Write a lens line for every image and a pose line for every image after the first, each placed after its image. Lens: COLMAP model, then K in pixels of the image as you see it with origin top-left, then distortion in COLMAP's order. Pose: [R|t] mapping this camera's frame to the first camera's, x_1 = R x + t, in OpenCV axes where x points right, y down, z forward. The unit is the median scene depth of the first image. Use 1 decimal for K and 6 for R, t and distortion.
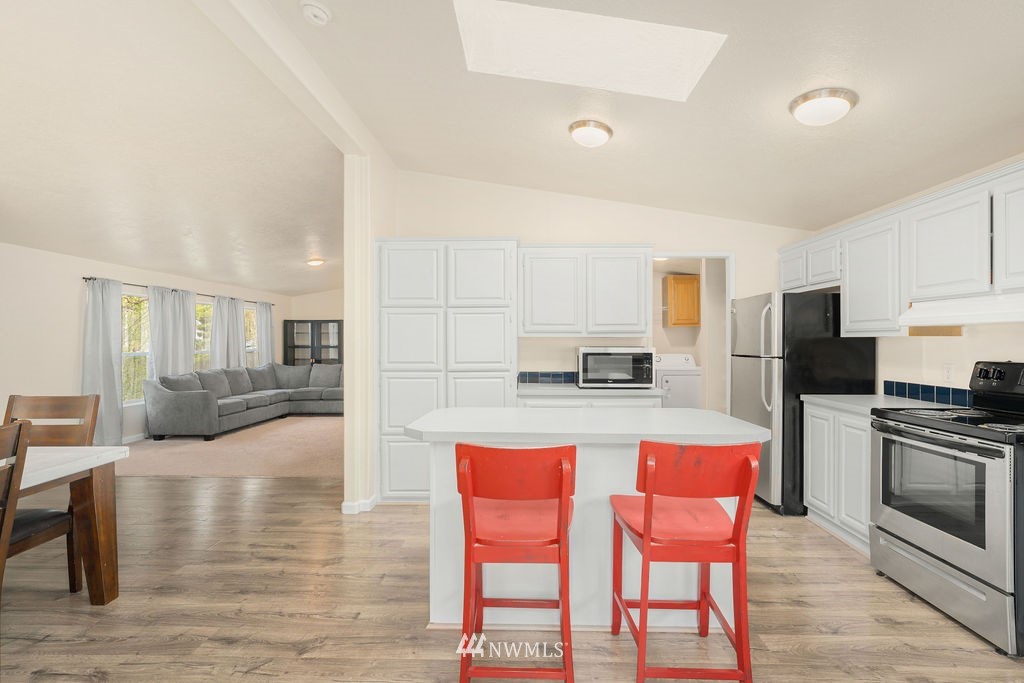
lens RADIAL K [[455.5, 0, 517.0], [0, 455.5, 339.9], [0, 0, 1]] dist [-0.003271, -0.000070]
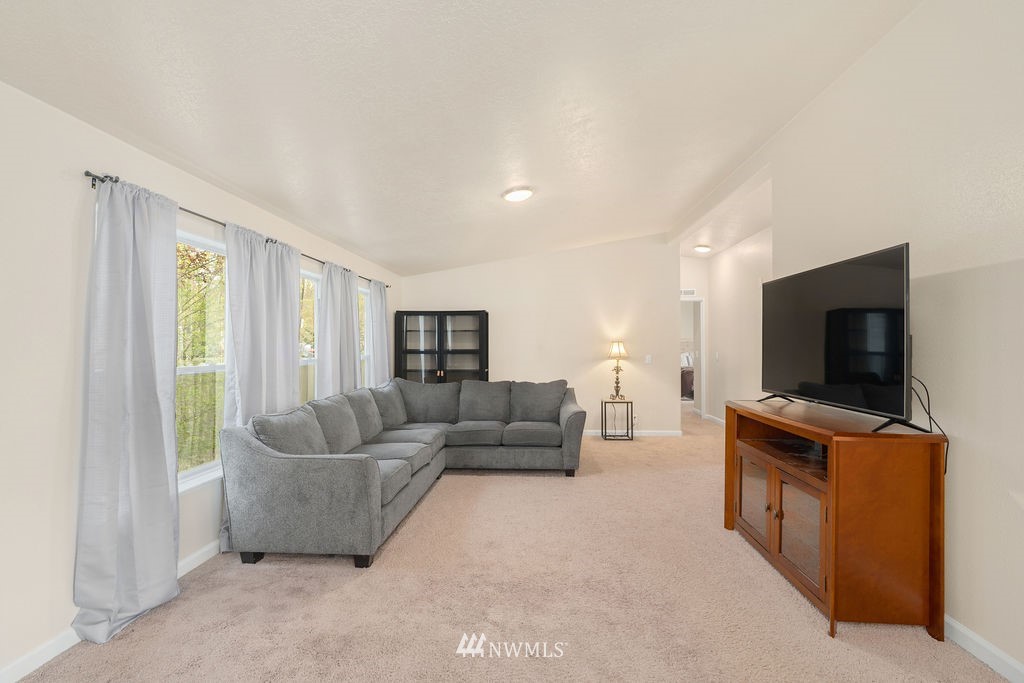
lens RADIAL K [[455.5, 0, 511.6], [0, 455.5, 342.7], [0, 0, 1]] dist [-0.003271, -0.000070]
pose [[0.999520, 0.000148, -0.030986, -0.500202], [-0.000161, 1.000000, -0.000425, 0.002971], [0.030986, 0.000430, 0.999520, 0.537762]]
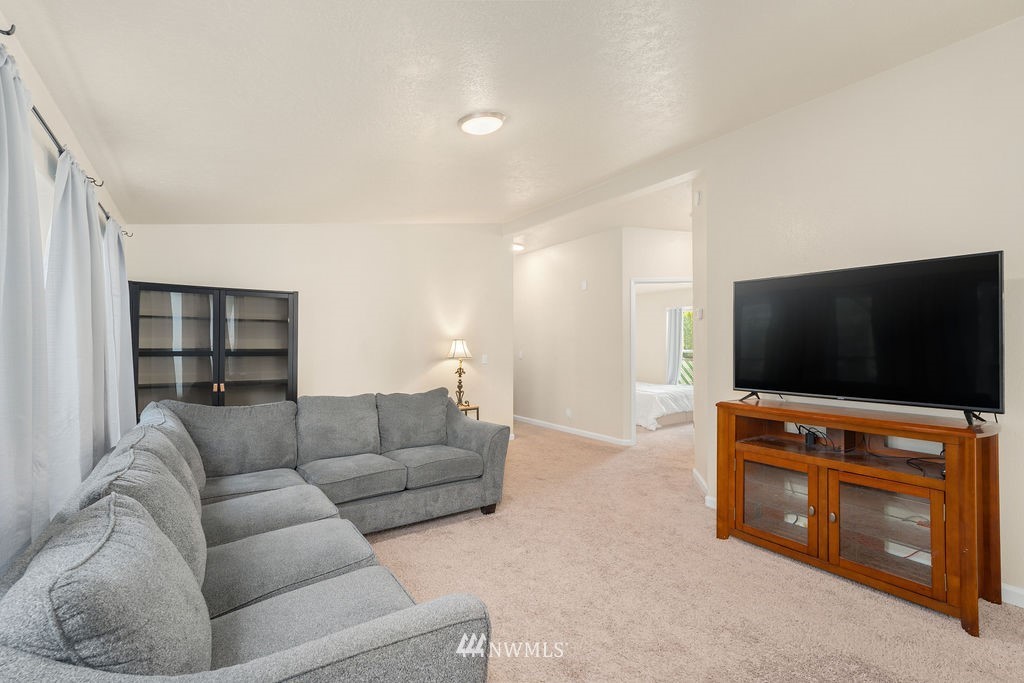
lens RADIAL K [[455.5, 0, 511.0], [0, 455.5, 344.5], [0, 0, 1]] dist [-0.003271, -0.000070]
pose [[0.810479, 0.004461, 0.585750, -0.731824], [-0.006603, 0.999977, 0.001521, 0.007471], [-0.585730, -0.005101, 0.810490, 0.794969]]
